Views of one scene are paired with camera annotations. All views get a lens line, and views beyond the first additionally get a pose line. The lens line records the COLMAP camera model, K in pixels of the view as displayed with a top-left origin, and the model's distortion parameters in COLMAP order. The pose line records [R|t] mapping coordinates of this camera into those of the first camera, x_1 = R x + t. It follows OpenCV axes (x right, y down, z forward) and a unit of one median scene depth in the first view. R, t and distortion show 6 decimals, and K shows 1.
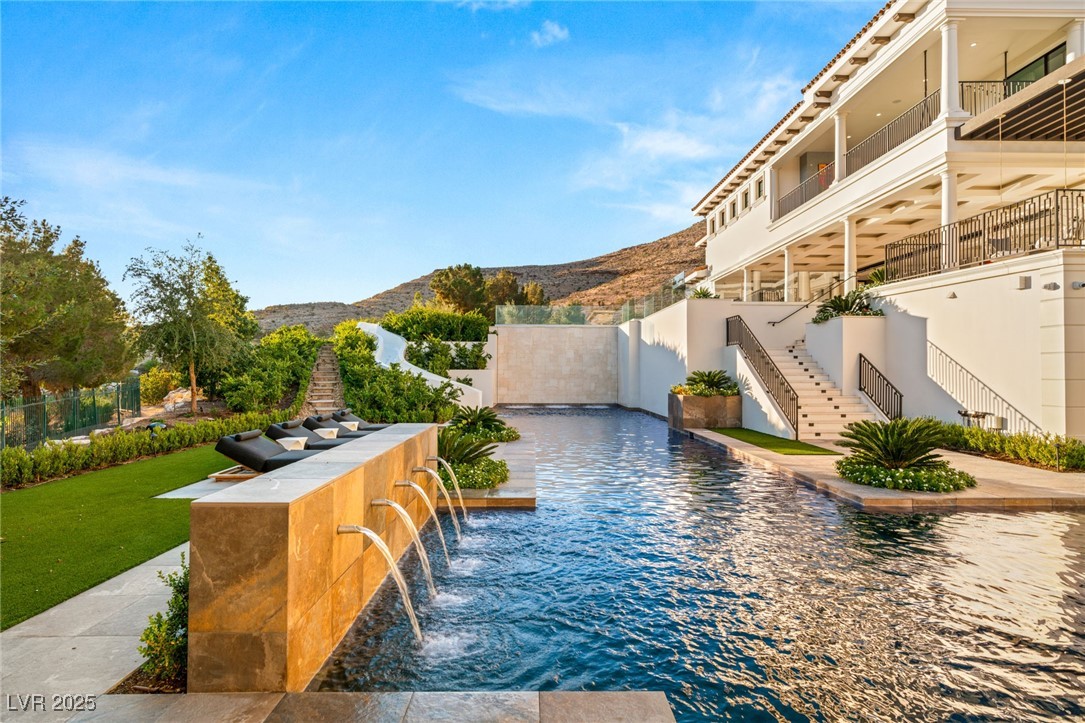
lens RADIAL K [[571.5, 0, 540.8], [0, 571.5, 361.8], [0, 0, 1]] dist [-0.005033, 0.003983]
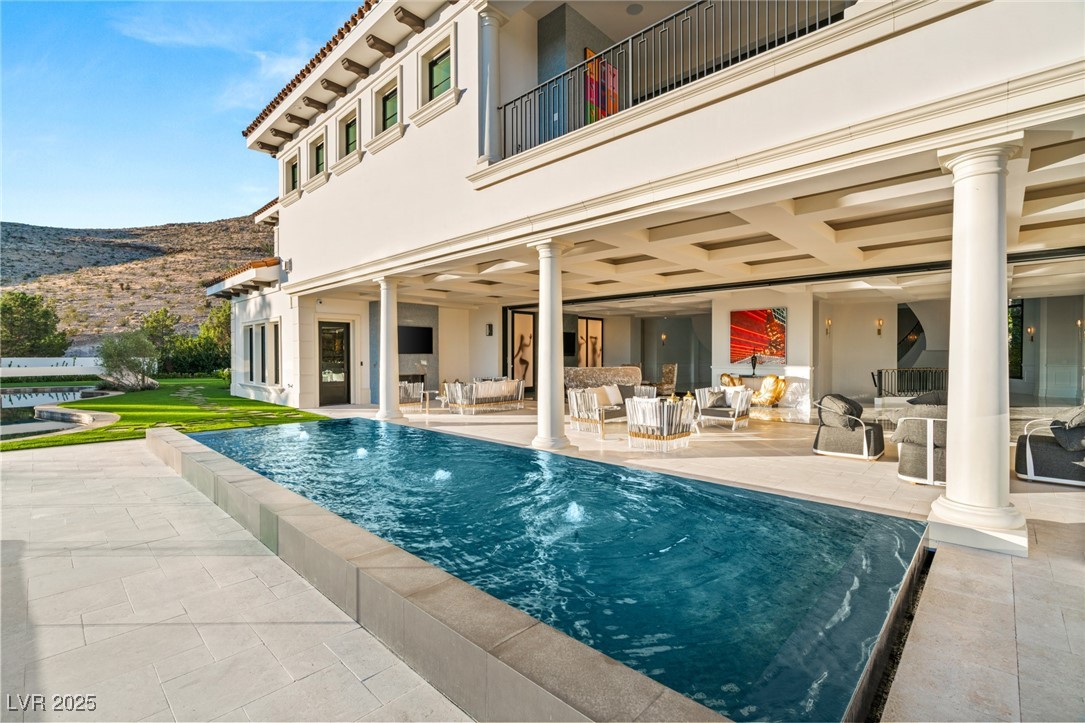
lens RADIAL K [[489.7, 0, 543.9], [0, 489.7, 359.7], [0, 0, 1]] dist [-0.004923, 0.000069]
pose [[0.704319, -0.008854, 0.709828, 0.294517], [-0.008968, 0.999731, 0.021367, -0.179064], [-0.709827, -0.021415, 0.704050, 1.043991]]
